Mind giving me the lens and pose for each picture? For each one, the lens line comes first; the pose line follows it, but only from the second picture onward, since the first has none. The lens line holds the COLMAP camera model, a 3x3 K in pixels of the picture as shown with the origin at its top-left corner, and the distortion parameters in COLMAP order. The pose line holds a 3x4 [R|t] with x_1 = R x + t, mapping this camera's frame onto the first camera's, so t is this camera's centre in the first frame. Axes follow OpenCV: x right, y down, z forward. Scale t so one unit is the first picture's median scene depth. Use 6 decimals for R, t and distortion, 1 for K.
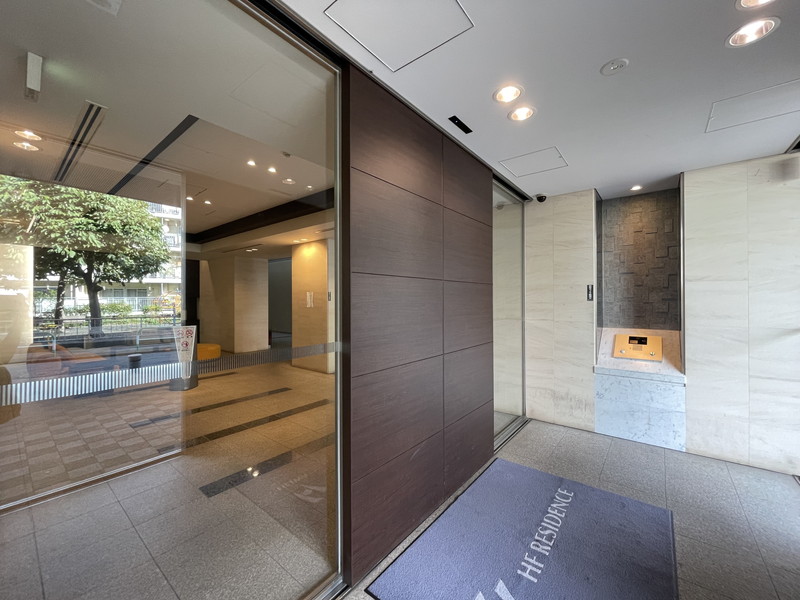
lens RADIAL K [[324.4, 0, 400.0], [0, 324.4, 300.0], [0, 0, 1]] dist [0.000114, 0.004526]
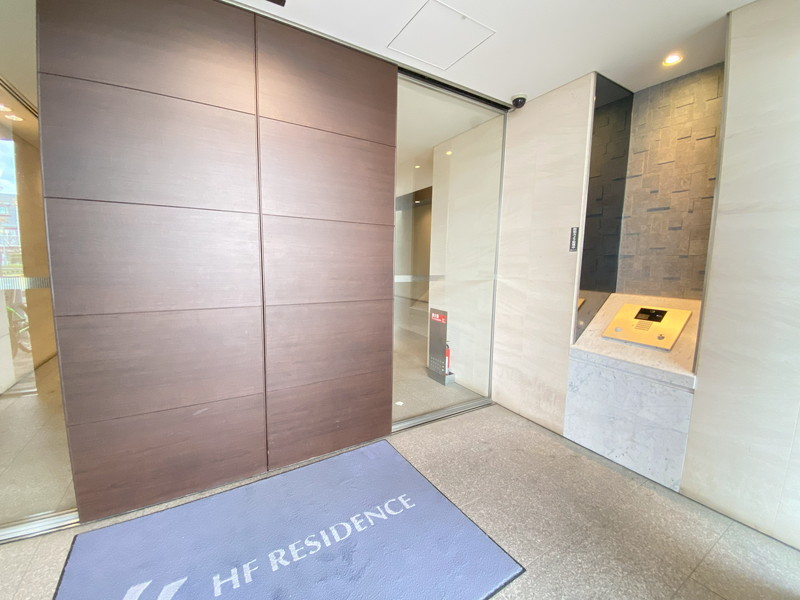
lens RADIAL K [[317.3, 0, 400.0], [0, 317.3, 300.0], [0, 0, 1]] dist [0.020110, -0.018828]
pose [[0.936943, 0.063064, -0.343745, 0.483075], [-0.022979, 0.992572, 0.119465, 0.032209], [0.348725, -0.104033, 0.931433, 0.245493]]
